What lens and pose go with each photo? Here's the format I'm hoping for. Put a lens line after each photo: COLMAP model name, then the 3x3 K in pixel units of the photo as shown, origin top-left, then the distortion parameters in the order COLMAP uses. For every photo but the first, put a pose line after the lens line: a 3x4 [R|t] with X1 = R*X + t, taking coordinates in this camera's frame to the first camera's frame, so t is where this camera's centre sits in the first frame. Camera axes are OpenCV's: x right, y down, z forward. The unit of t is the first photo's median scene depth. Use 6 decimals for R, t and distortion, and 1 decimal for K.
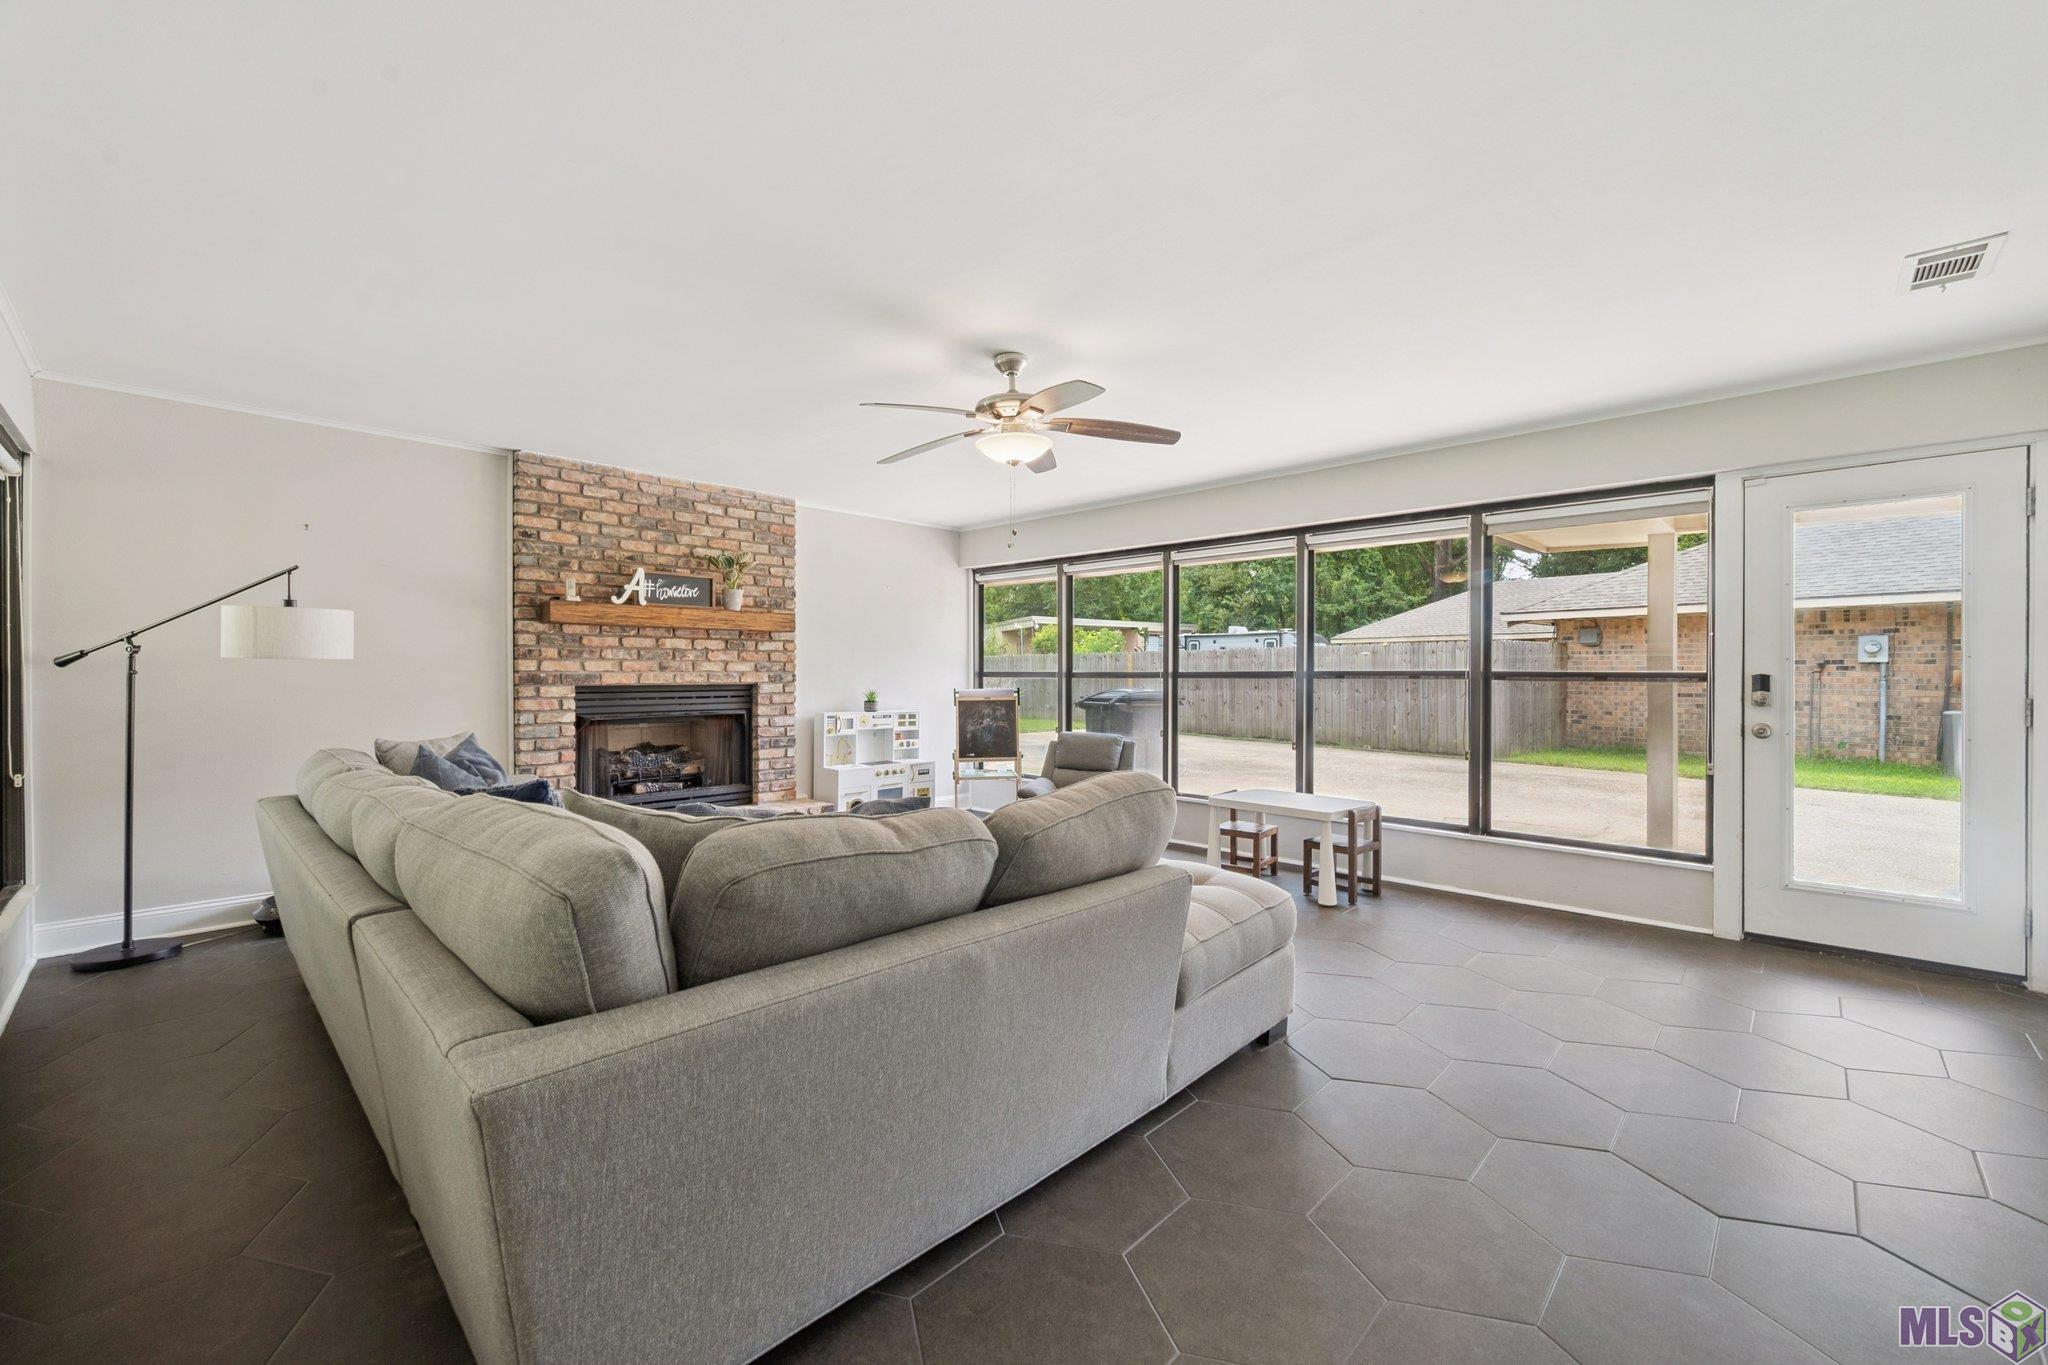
lens RADIAL K [[835.4, 0, 1020.9], [0, 835.4, 675.9], [0, 0, 1]] dist [-0.000489, 0.000528]
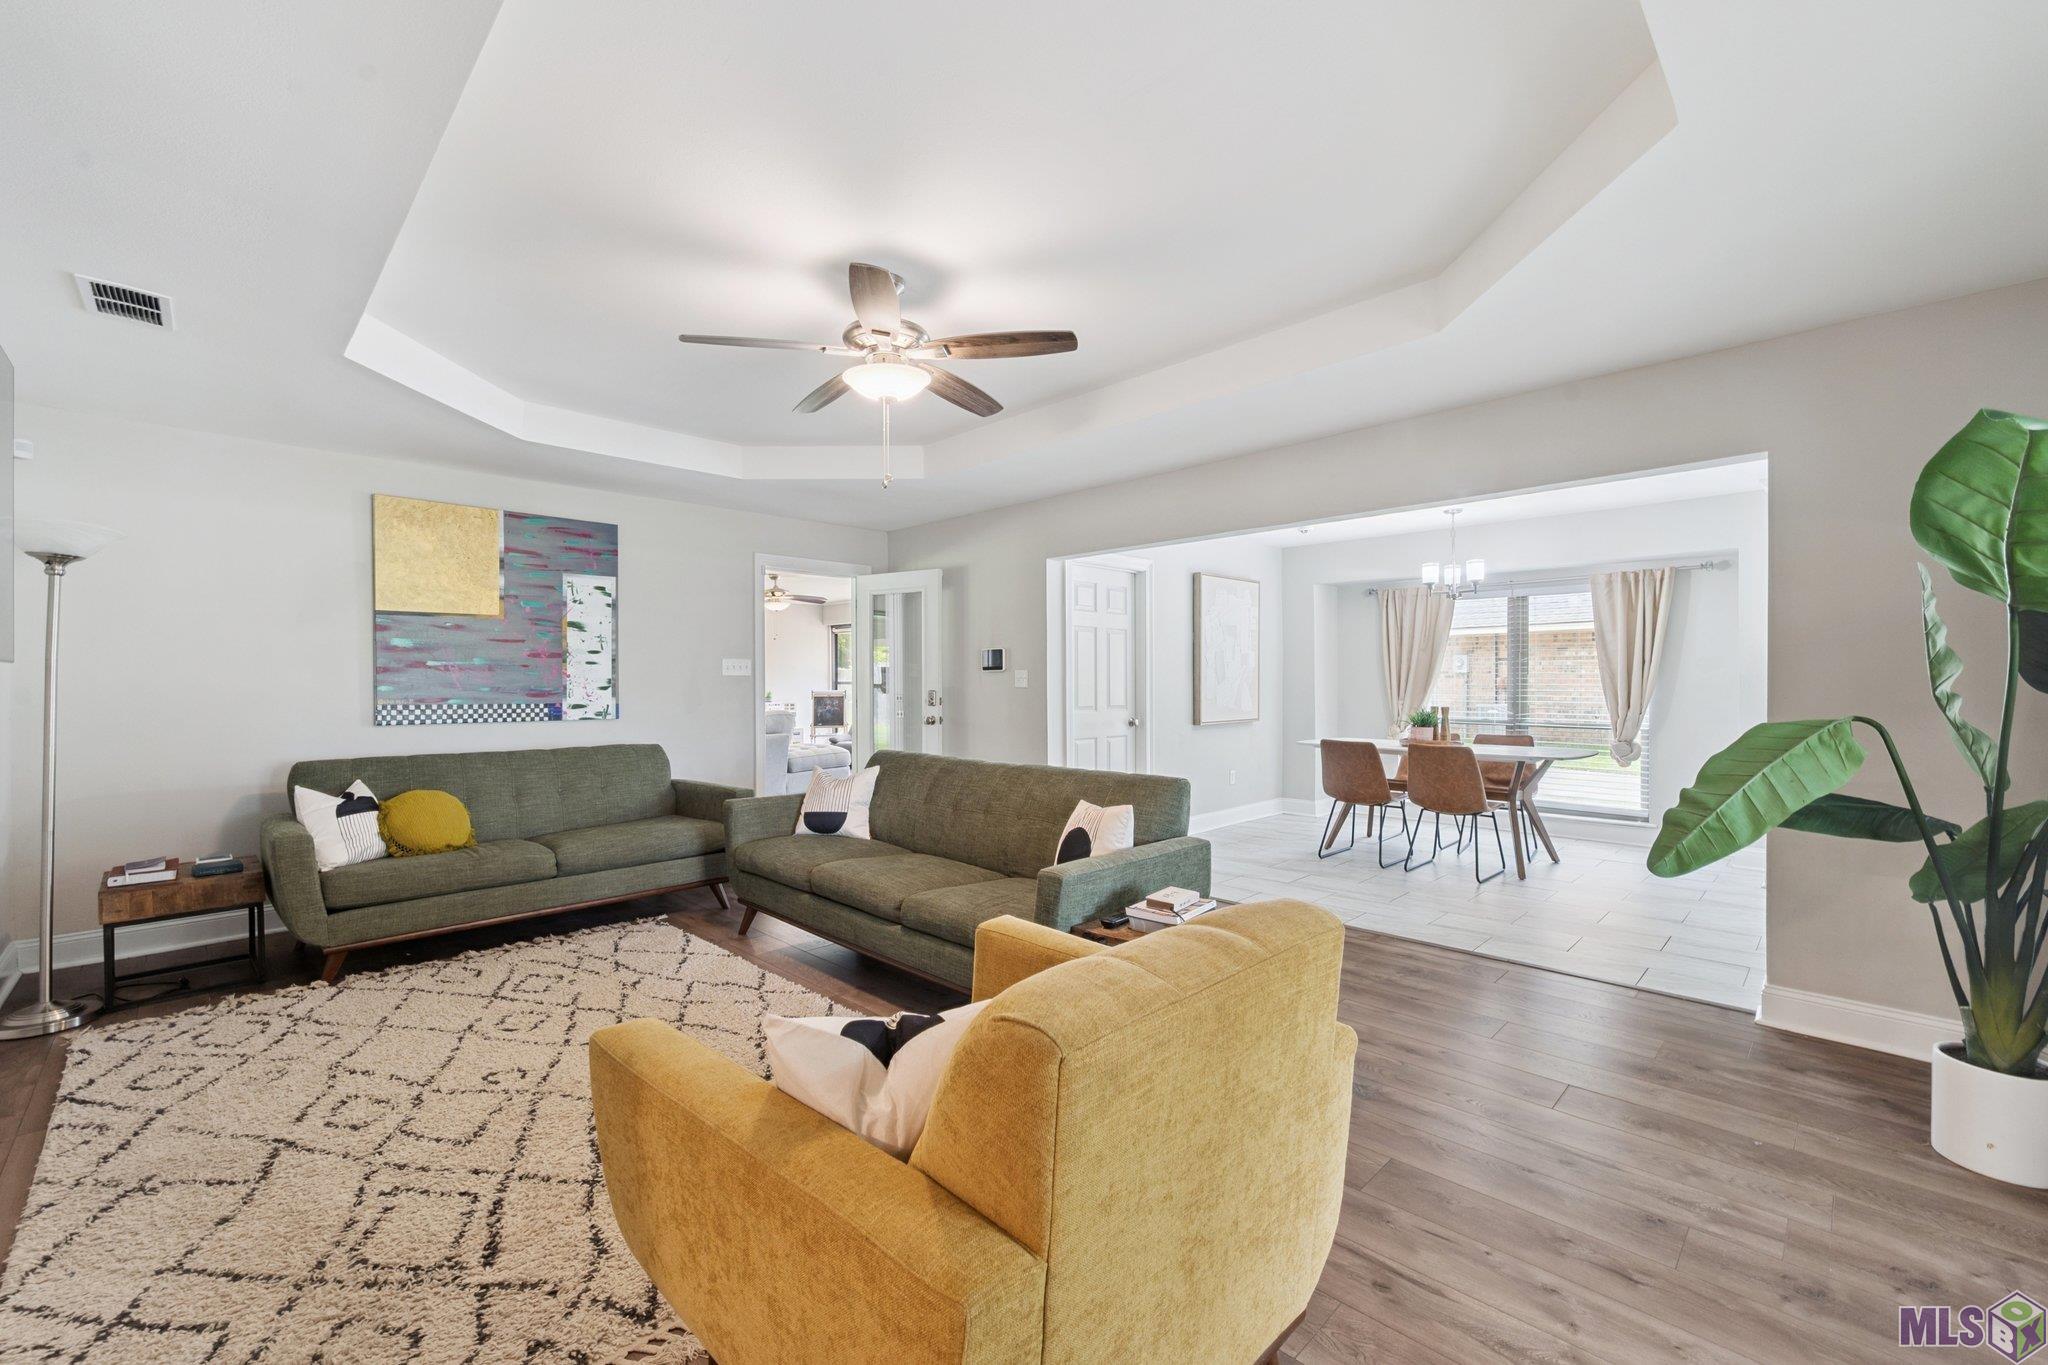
lens RADIAL K [[835.4, 0, 1028.7], [0, 835.4, 676.4], [0, 0, 1]] dist [-0.000489, 0.000528]
pose [[0.999946, -0.003820, -0.009708, 0.606743], [0.003718, 0.999938, -0.010464, 0.006975], [0.009747, 0.010428, 0.999898, -1.266607]]
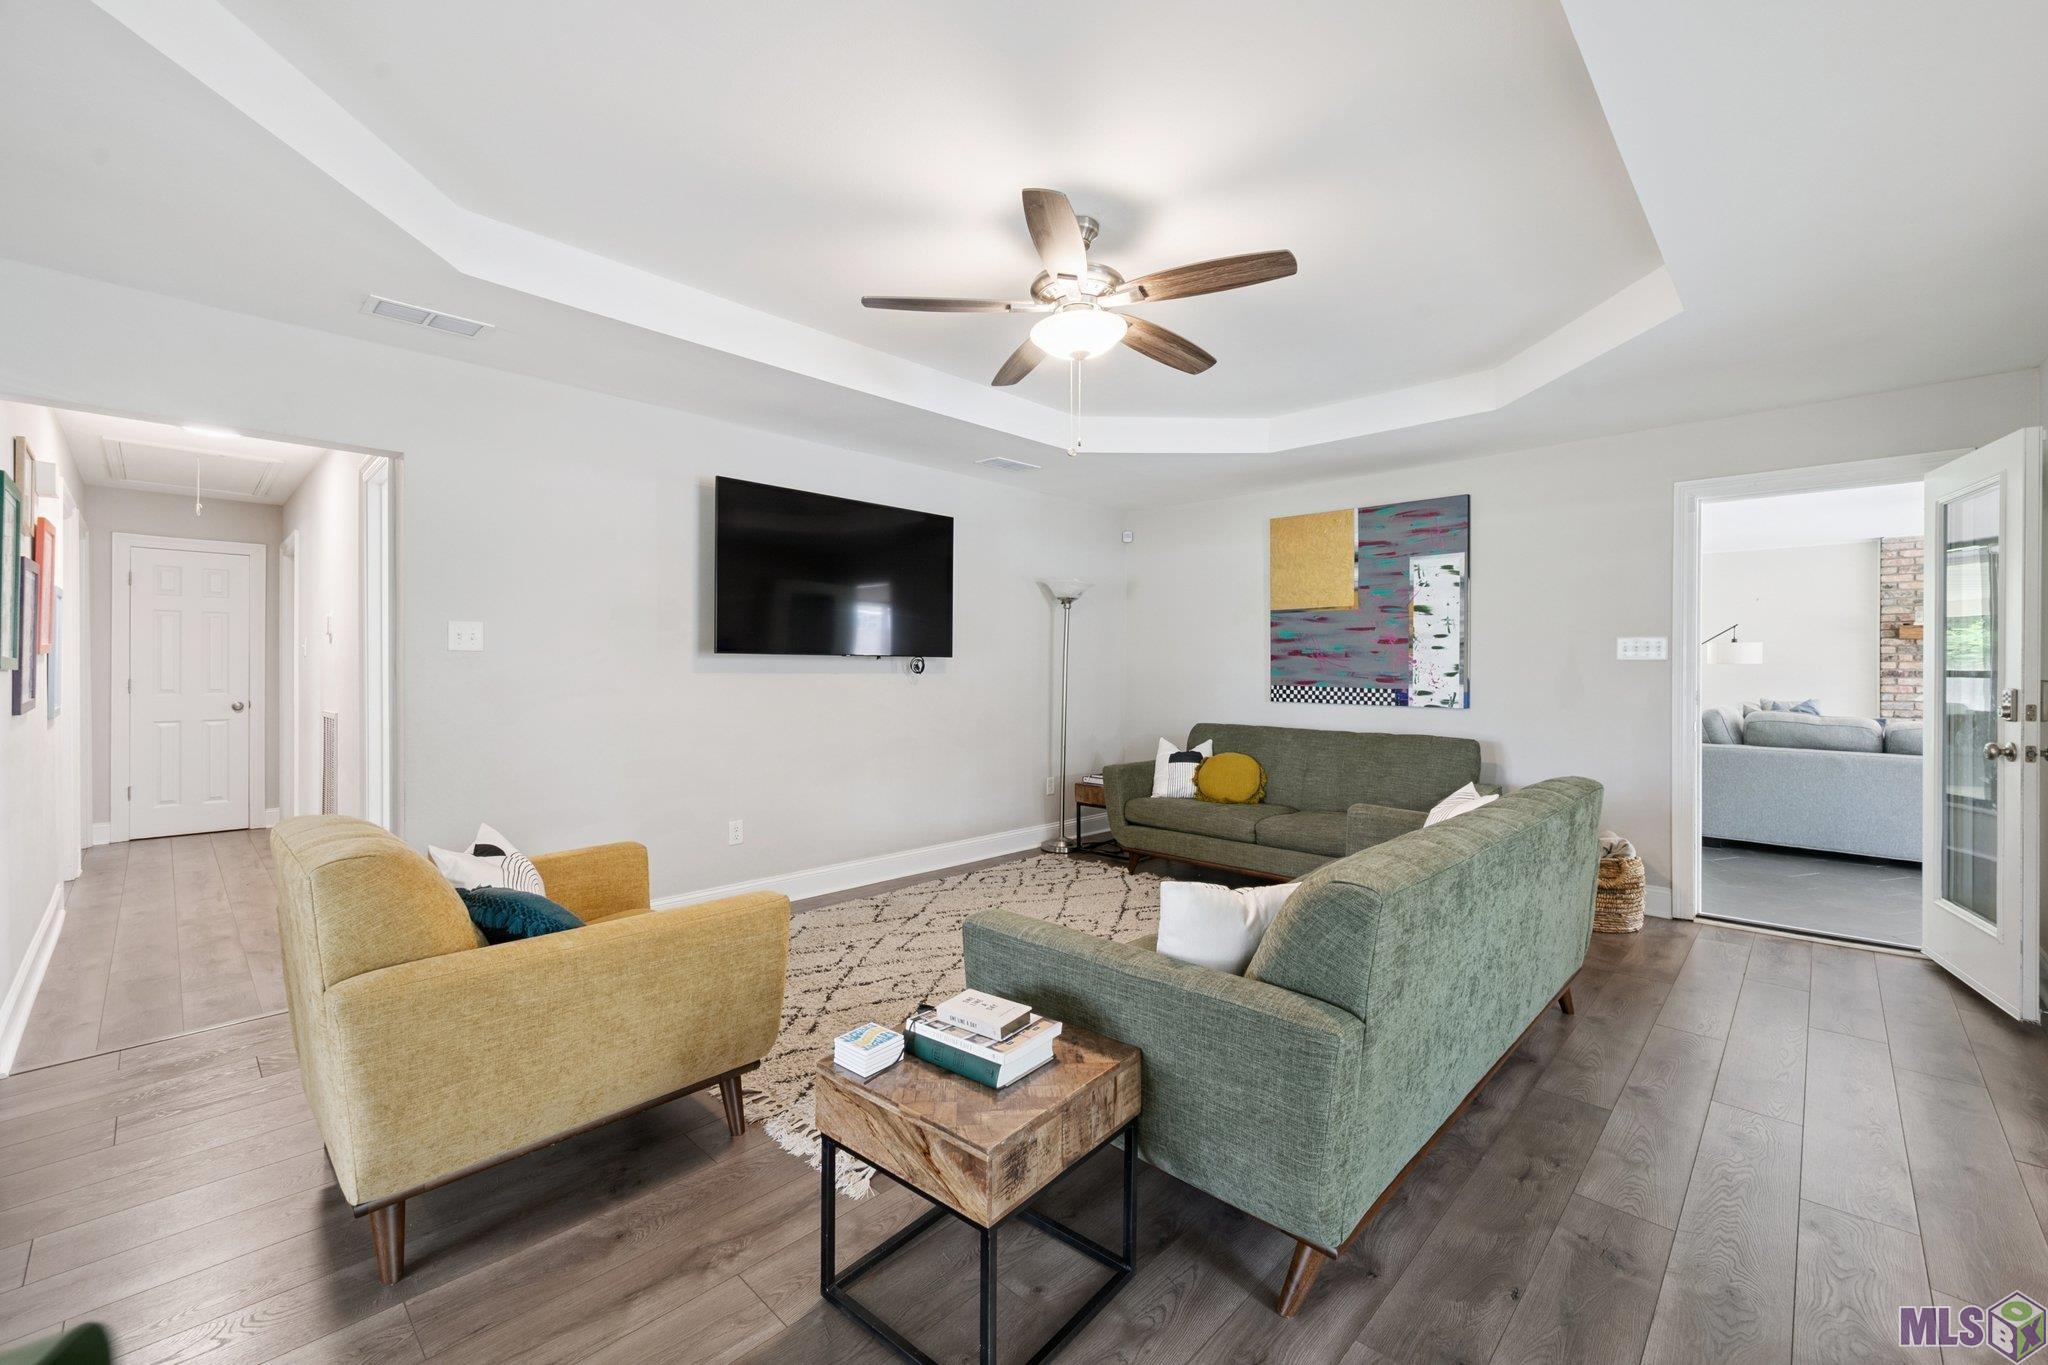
lens RADIAL K [[835.4, 0, 1027.5], [0, 835.4, 666.0], [0, 0, 1]] dist [-0.000489, 0.000528]
pose [[0.020447, -0.003843, -0.999784, 1.022612], [-0.006224, 0.999973, -0.003971, 0.005856], [0.999772, 0.006303, 0.020422, -0.738297]]
